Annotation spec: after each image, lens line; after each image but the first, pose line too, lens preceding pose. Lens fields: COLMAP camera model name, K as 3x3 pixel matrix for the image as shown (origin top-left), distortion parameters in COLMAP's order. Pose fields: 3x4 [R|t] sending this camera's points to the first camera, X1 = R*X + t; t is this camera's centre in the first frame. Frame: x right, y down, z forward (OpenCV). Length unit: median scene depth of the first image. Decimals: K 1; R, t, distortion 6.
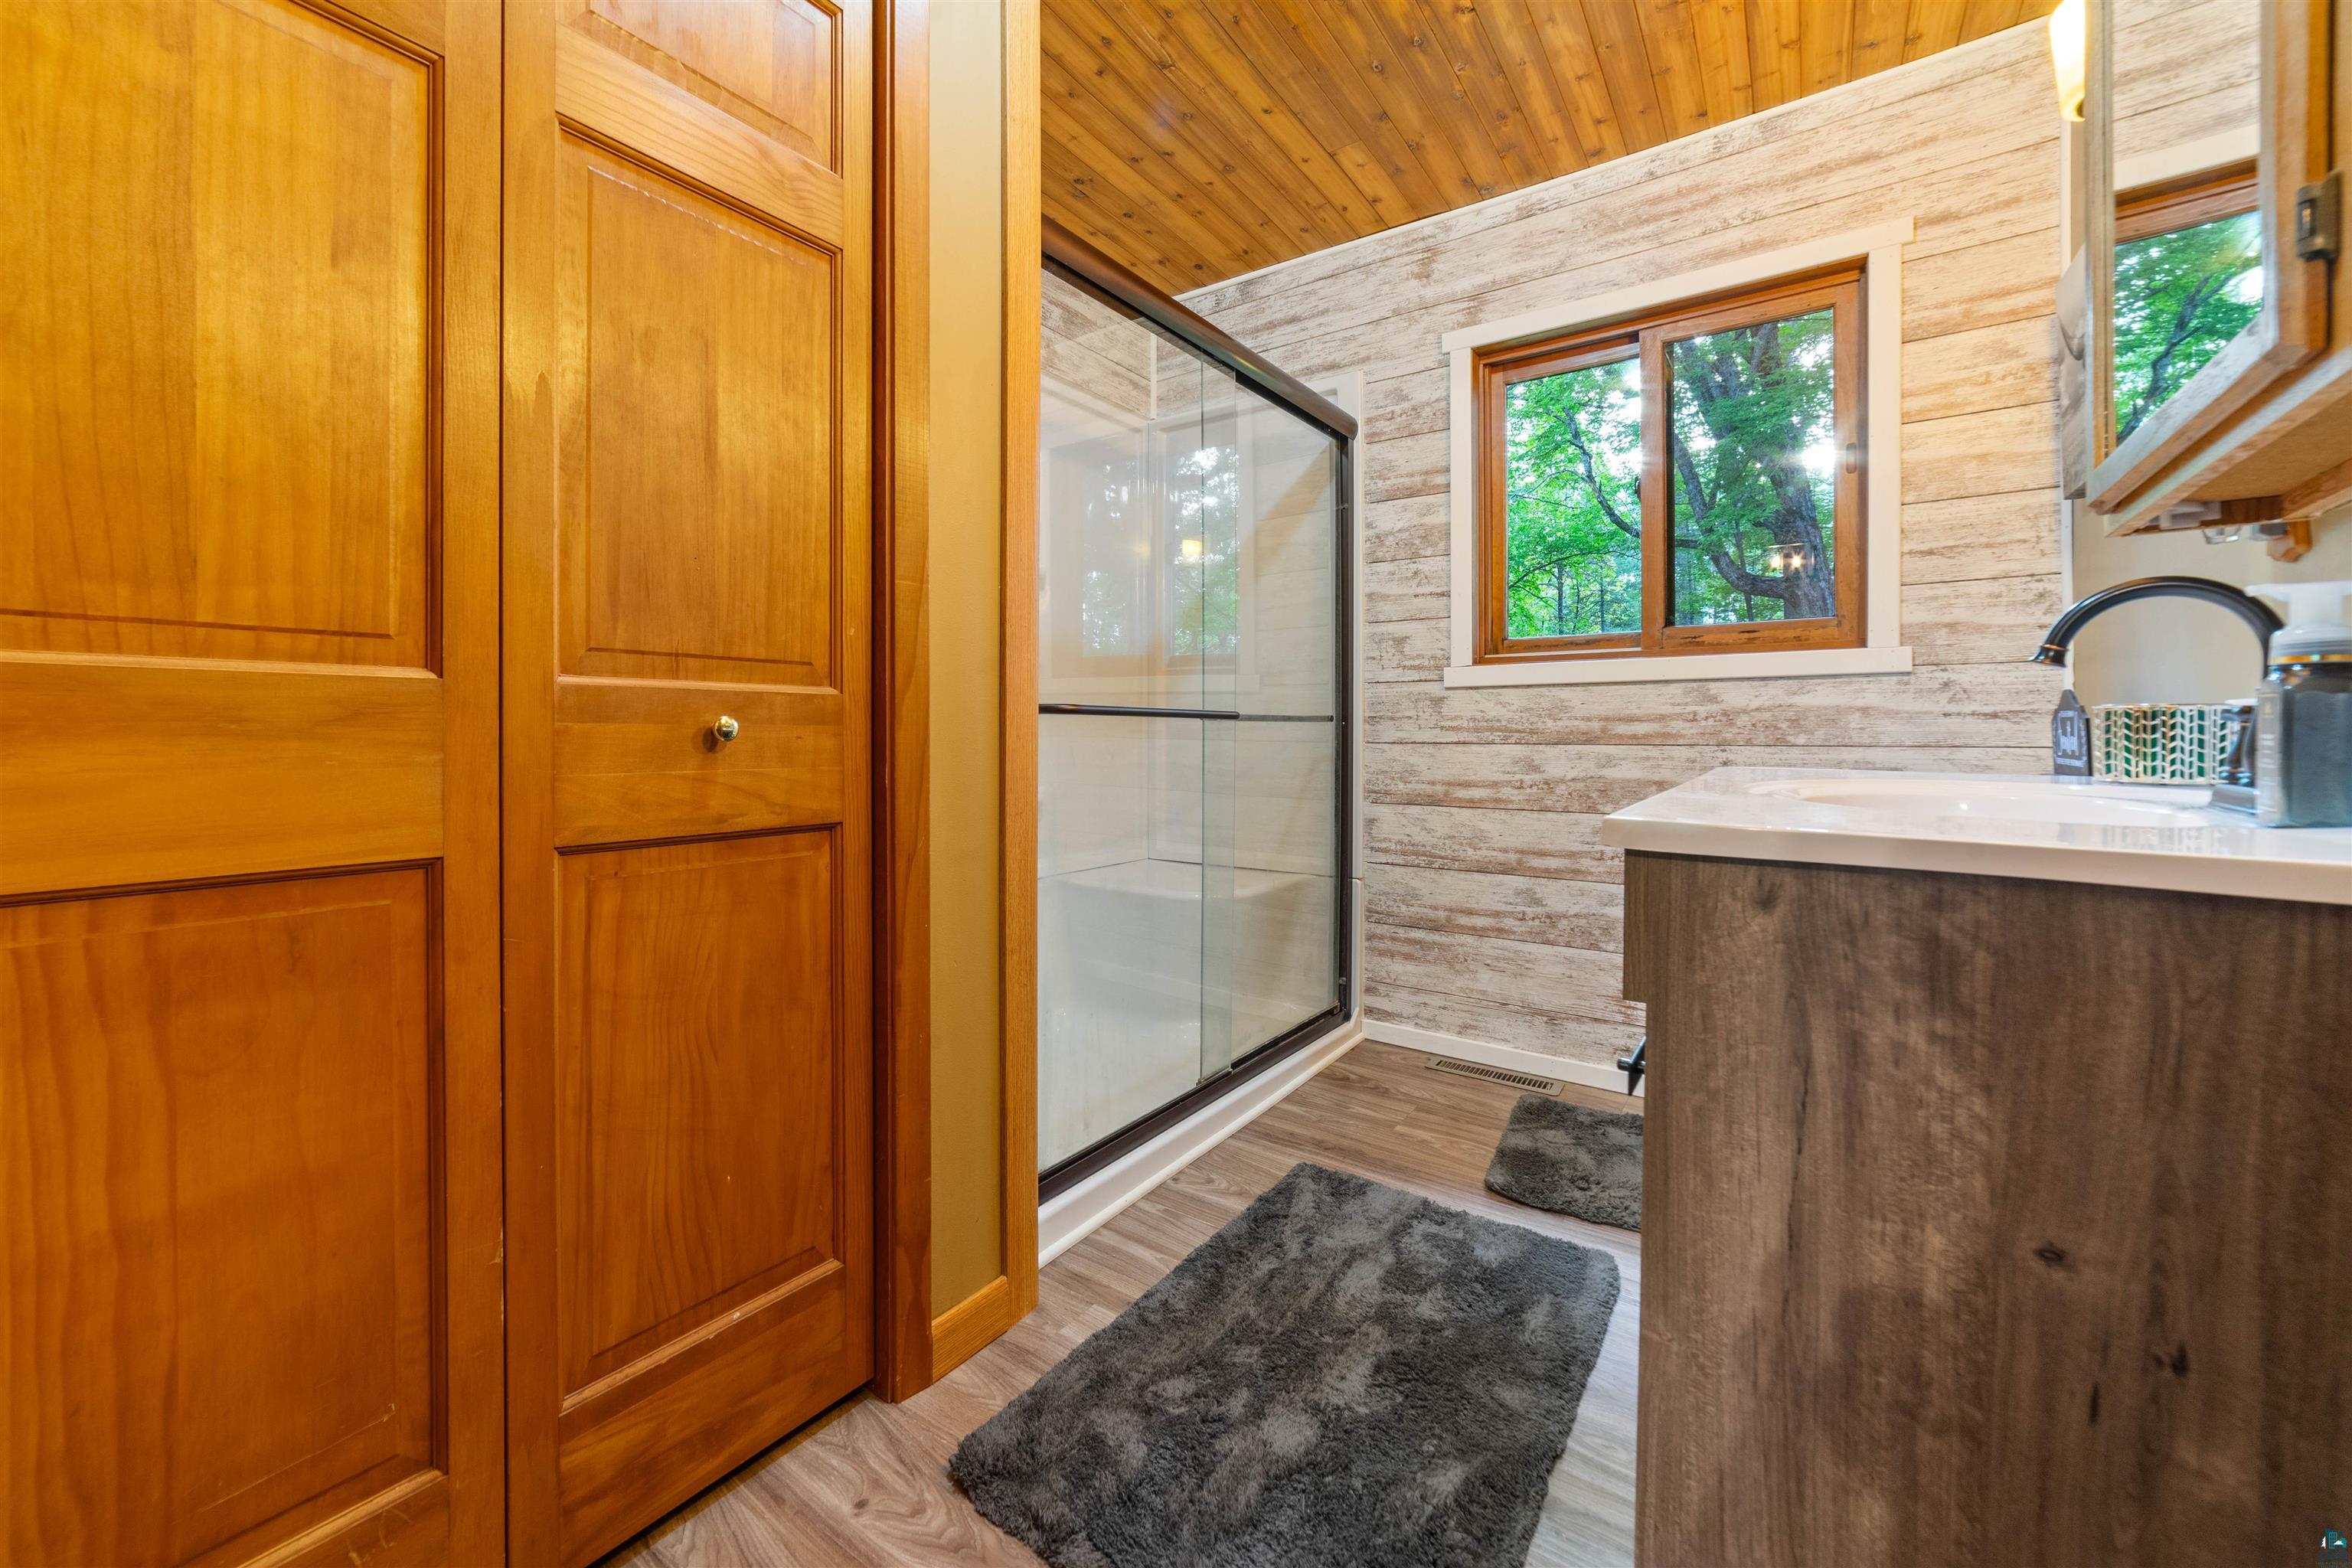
lens RADIAL K [[927.7, 0, 1178.0], [0, 927.7, 732.8], [0, 0, 1]] dist [-0.015992, 0.005226]
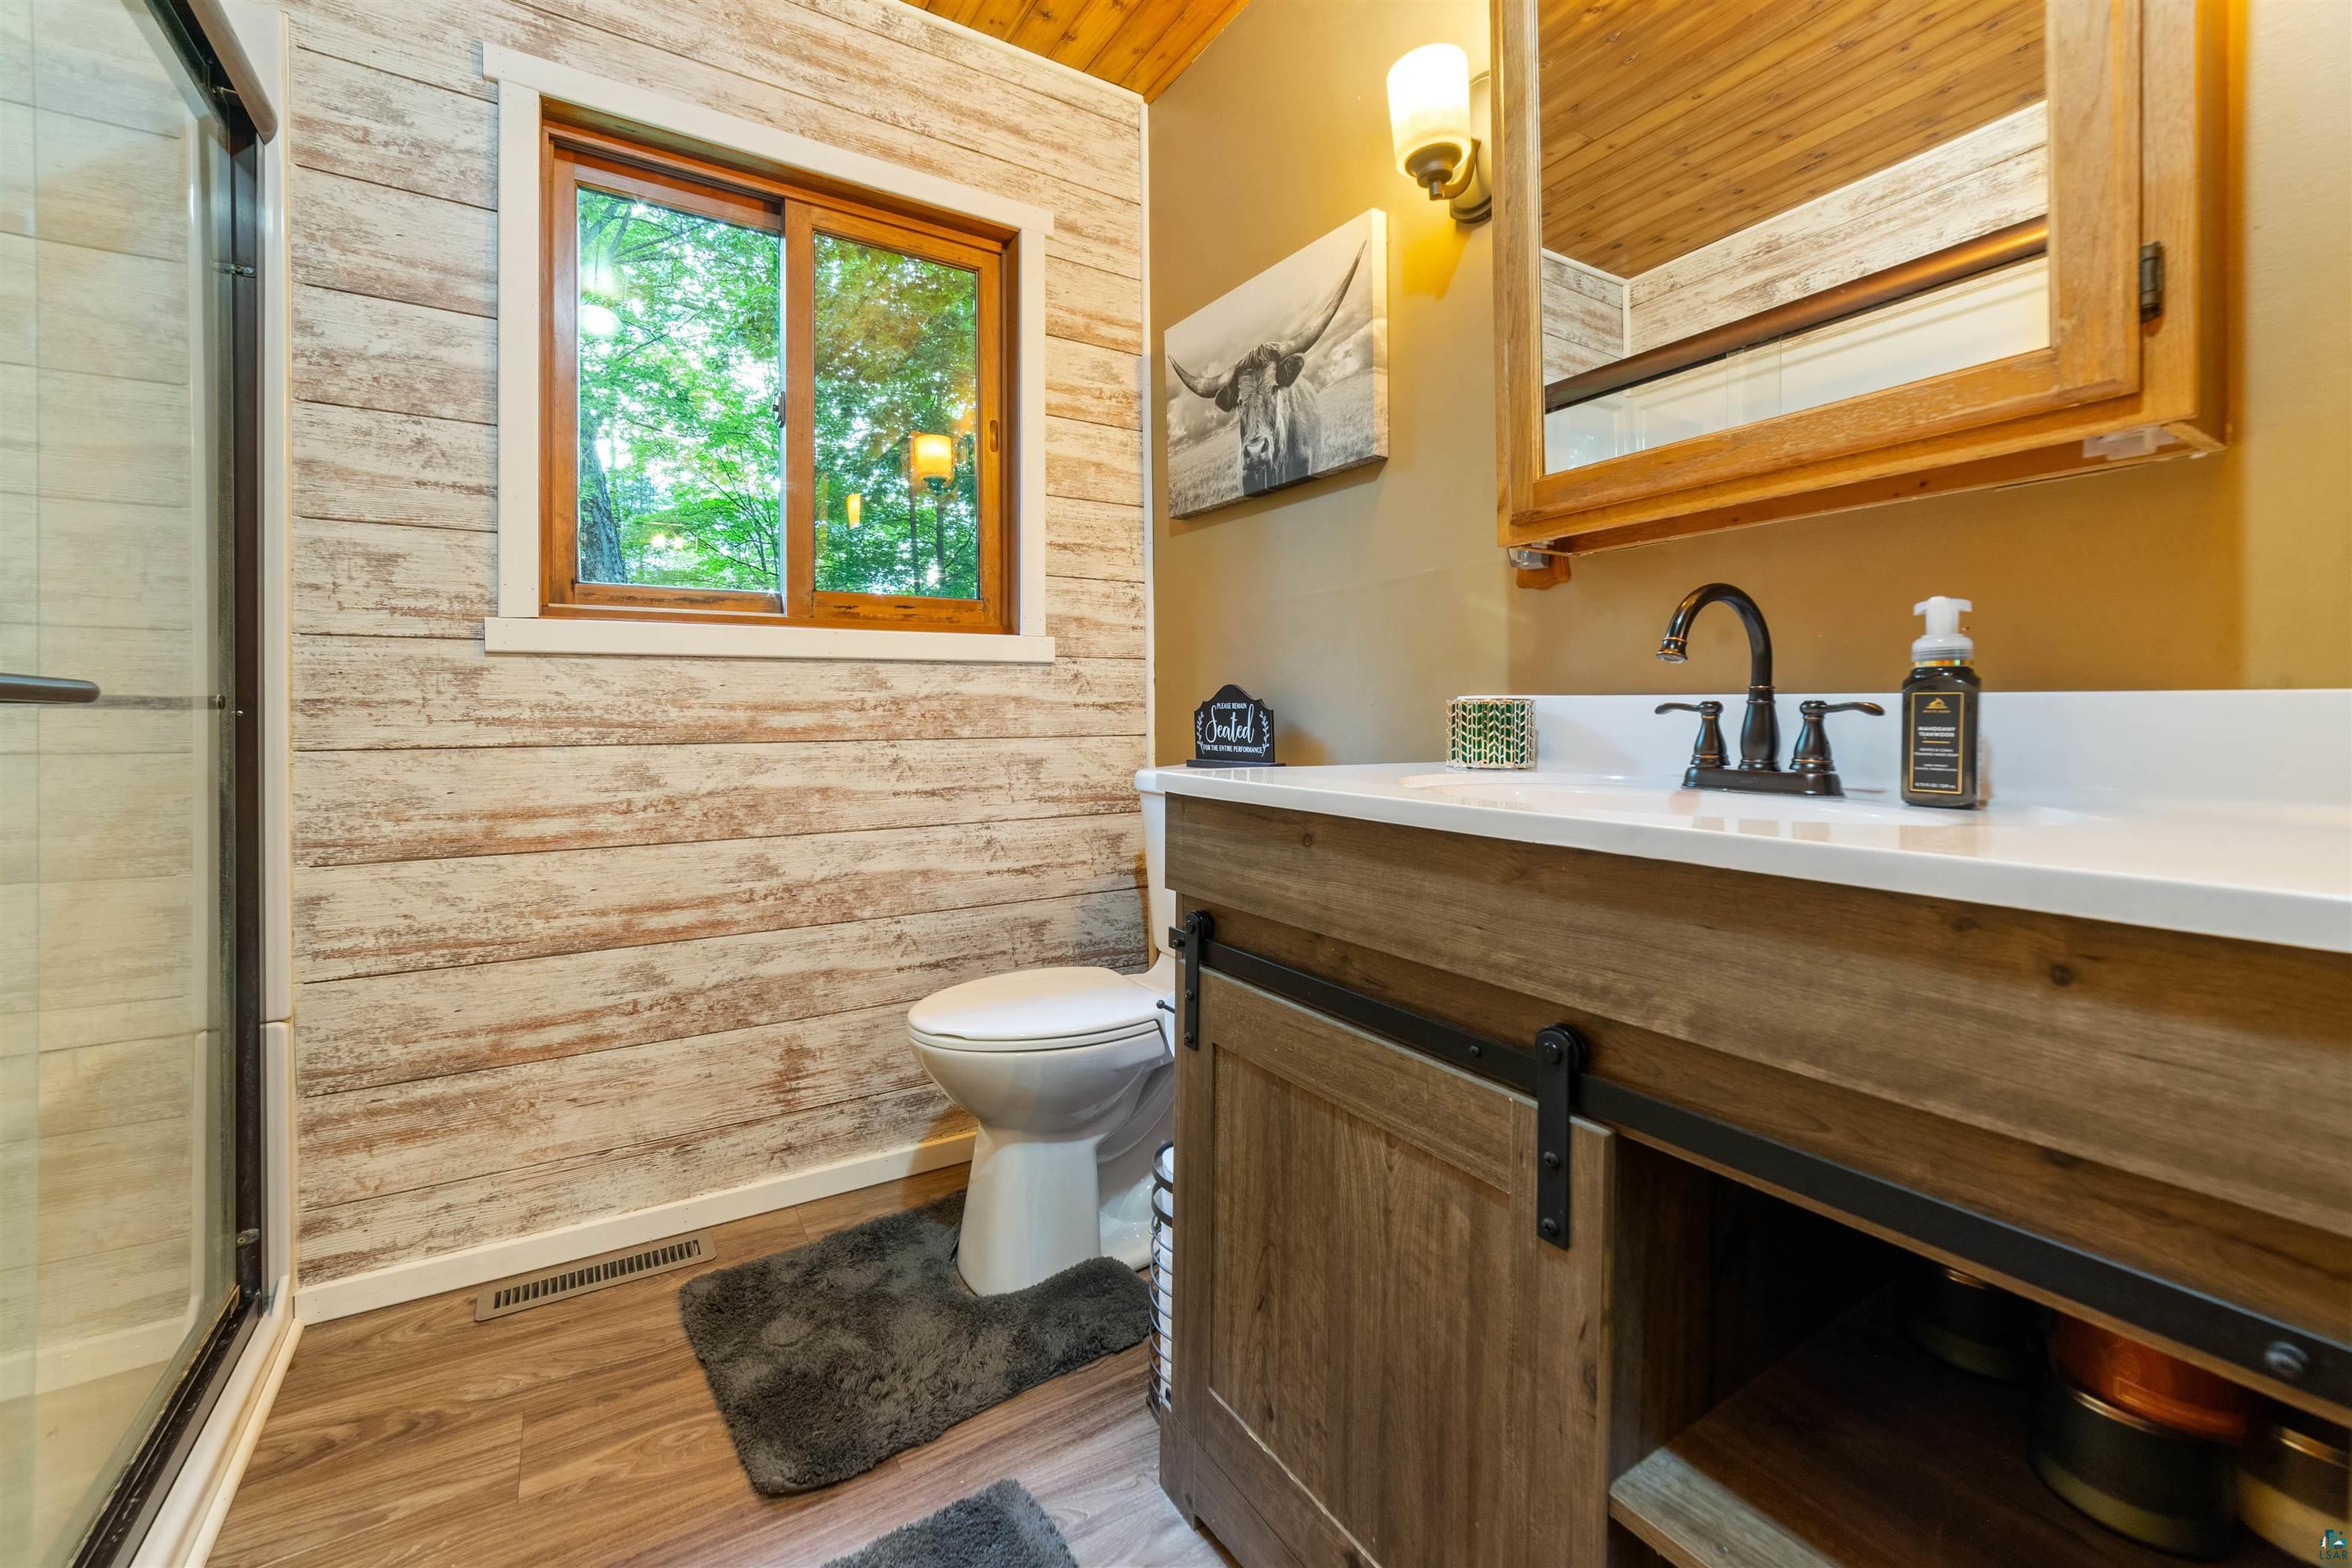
lens RADIAL K [[927.7, 0, 1114.5], [0, 927.7, 720.3], [0, 0, 1]] dist [-0.015992, 0.005226]
pose [[0.407747, -0.006529, 0.913071, -0.085026], [0.006769, 0.999969, 0.004128, -0.005637], [-0.913070, 0.004497, 0.407779, 0.425471]]
